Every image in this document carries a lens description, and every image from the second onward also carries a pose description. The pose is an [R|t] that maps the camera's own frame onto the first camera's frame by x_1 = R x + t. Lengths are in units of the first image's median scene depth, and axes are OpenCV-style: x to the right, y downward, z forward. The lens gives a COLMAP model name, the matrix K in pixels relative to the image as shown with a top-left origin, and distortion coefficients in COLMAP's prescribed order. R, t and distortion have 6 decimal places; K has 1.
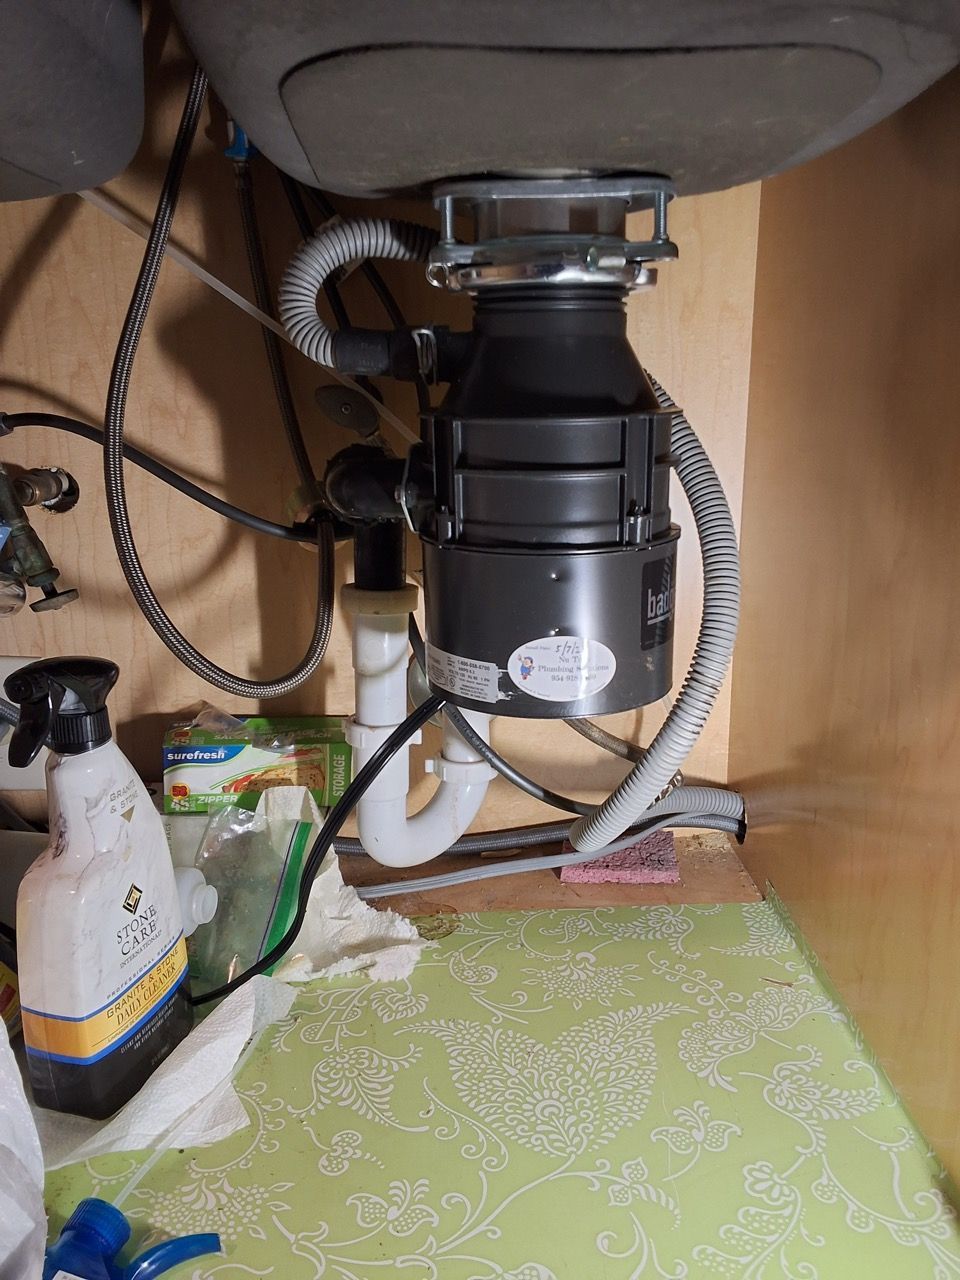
lens RADIAL K [[1012.3, 0, 495.1], [0, 1012.3, 639.6], [0, 0, 1]] dist [0.112050, -0.158254]
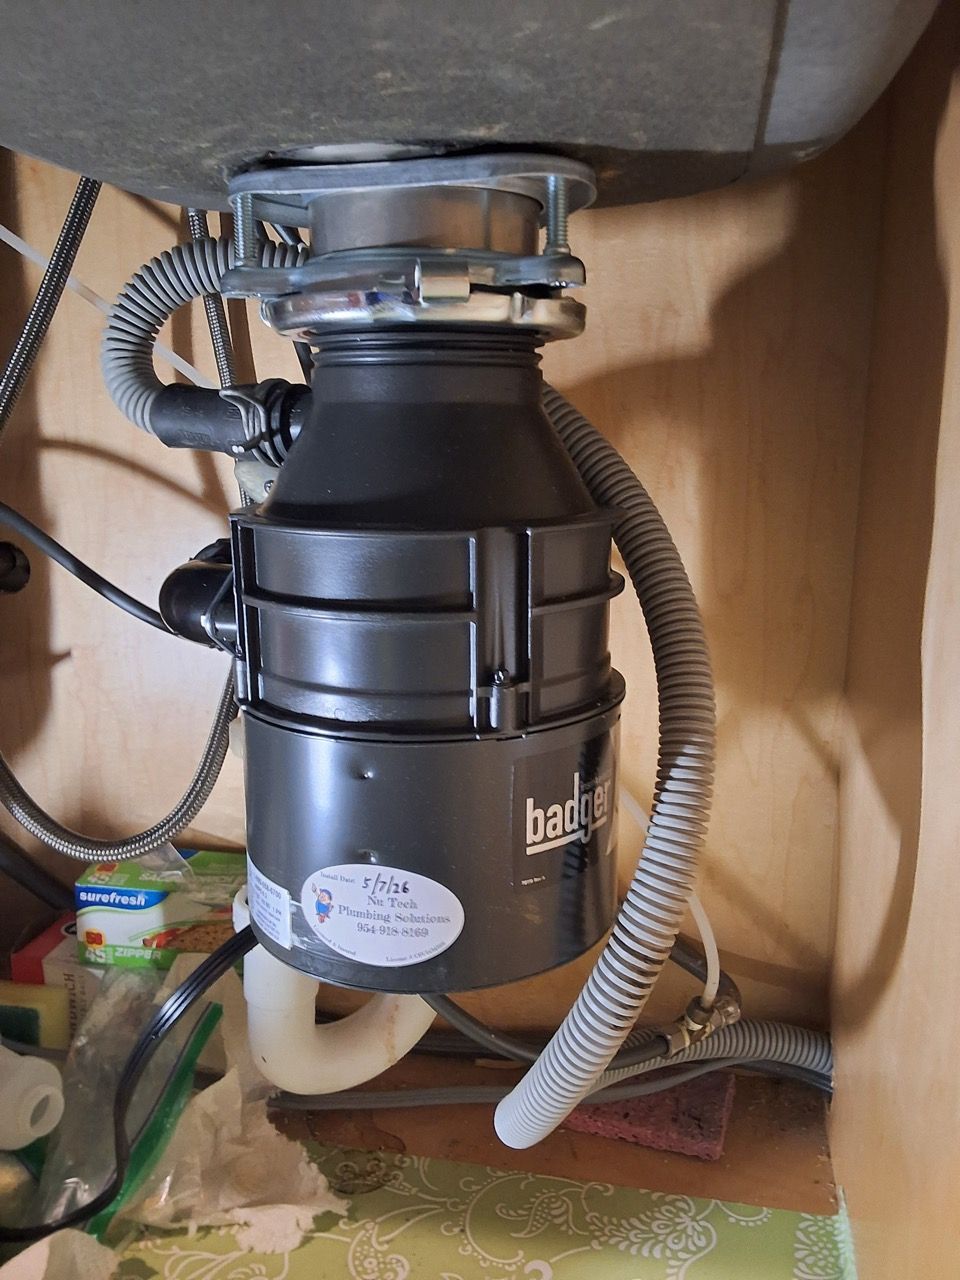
lens RADIAL K [[1028.2, 0, 496.0], [0, 1028.2, 641.4], [0, 0, 1]] dist [0.124203, -0.192599]
pose [[0.965526, 0.067186, -0.251488, 0.271199], [-0.078573, 0.996276, -0.035500, -0.115874], [0.248167, 0.054036, 0.967209, 0.351051]]
